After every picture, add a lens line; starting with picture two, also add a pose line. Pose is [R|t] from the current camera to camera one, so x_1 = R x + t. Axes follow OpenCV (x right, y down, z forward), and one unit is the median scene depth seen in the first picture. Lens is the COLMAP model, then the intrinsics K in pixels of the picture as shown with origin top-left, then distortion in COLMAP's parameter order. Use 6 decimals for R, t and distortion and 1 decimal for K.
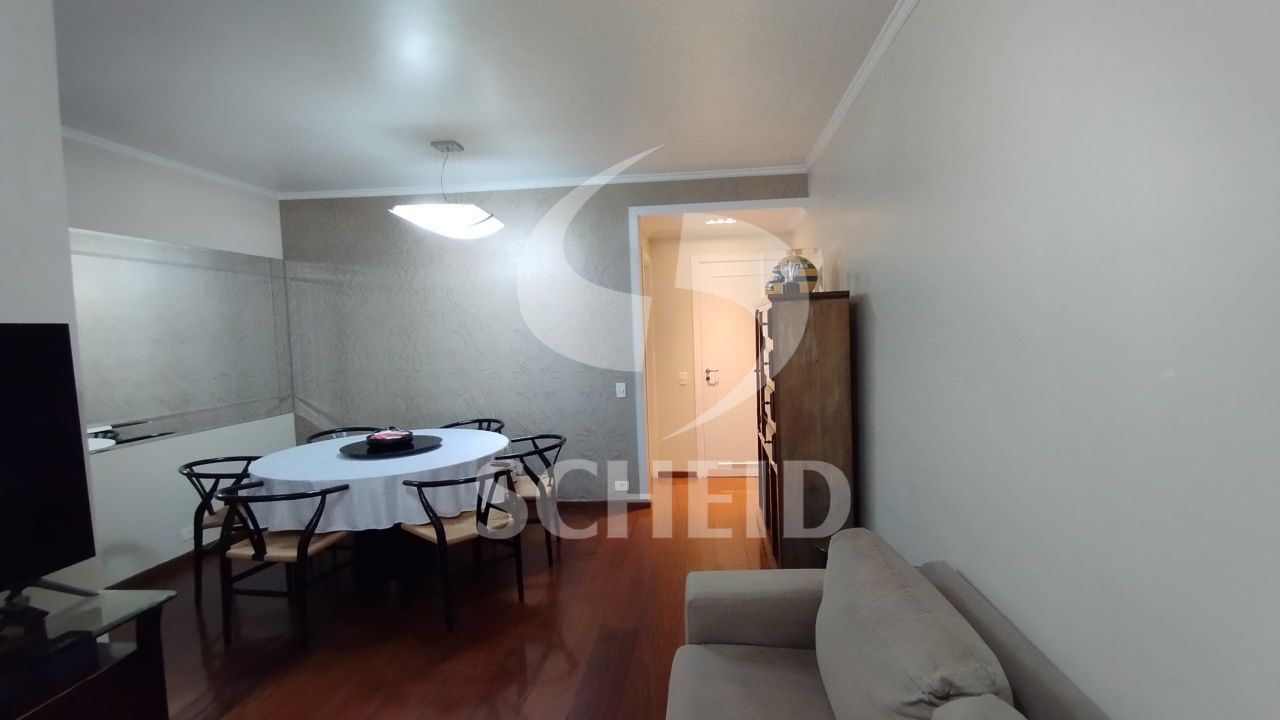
lens RADIAL K [[583.7, 0, 669.6], [0, 583.7, 365.9], [0, 0, 1]] dist [-0.002365, -0.000179]
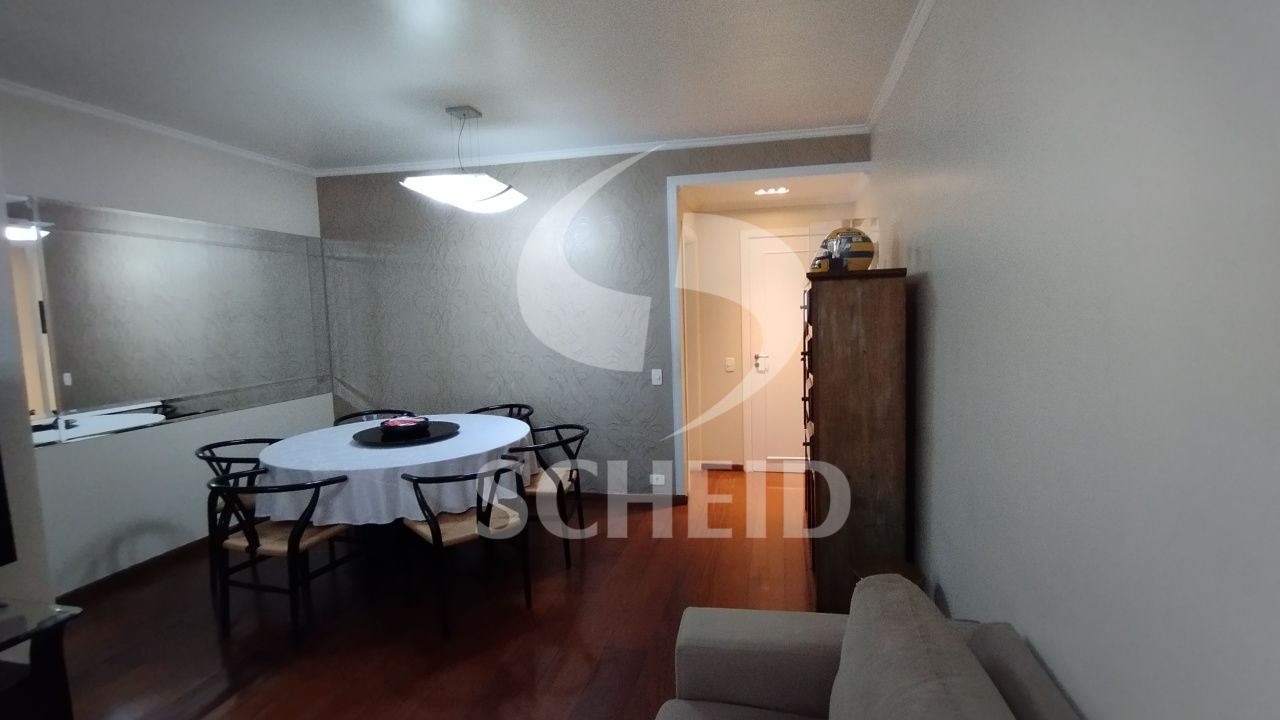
lens RADIAL K [[583.7, 0, 669.6], [0, 583.7, 365.9], [0, 0, 1]] dist [-0.002365, -0.000179]
pose [[0.992380, 0.018543, -0.121815, 0.061058], [-0.014291, 0.999261, 0.035693, -0.011892], [0.122387, -0.033680, 0.991911, 0.106197]]
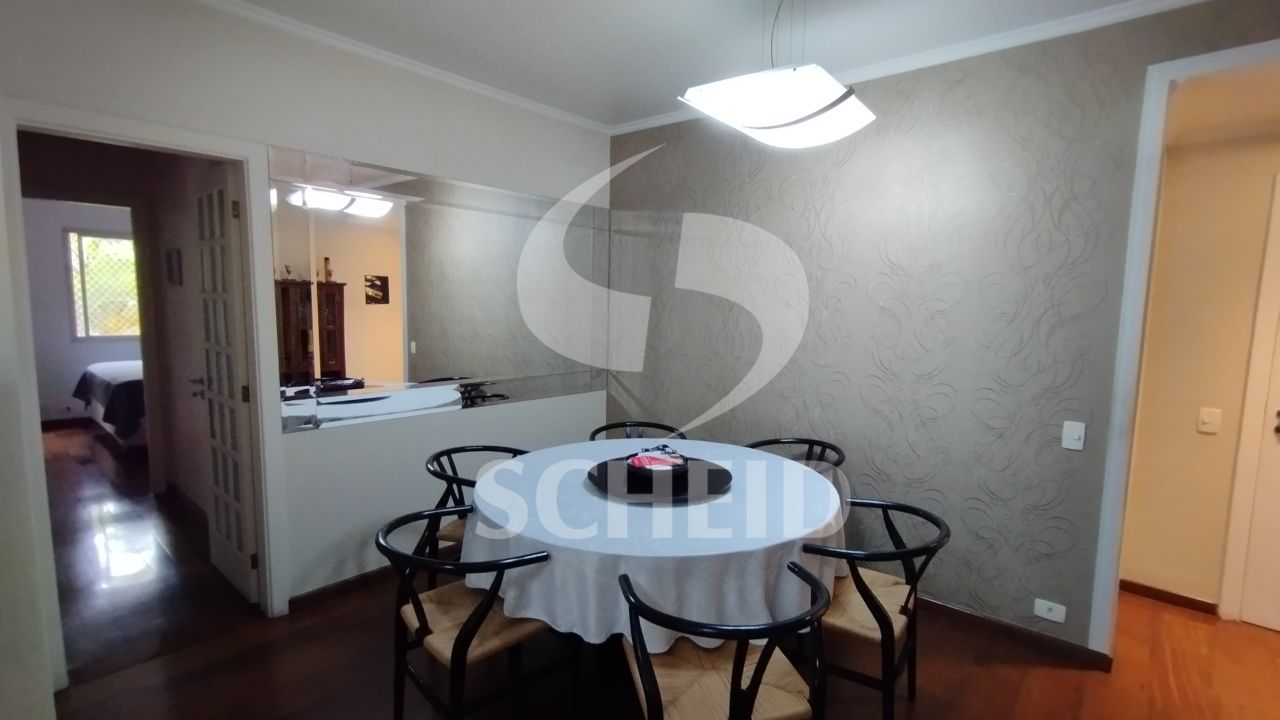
lens RADIAL K [[583.7, 0, 669.6], [0, 583.7, 365.9], [0, 0, 1]] dist [-0.002365, -0.000179]
pose [[0.804363, 0.114149, -0.583070, -0.096308], [-0.087671, 0.993431, 0.073542, -0.033279], [0.587635, -0.008037, 0.809087, 0.461240]]
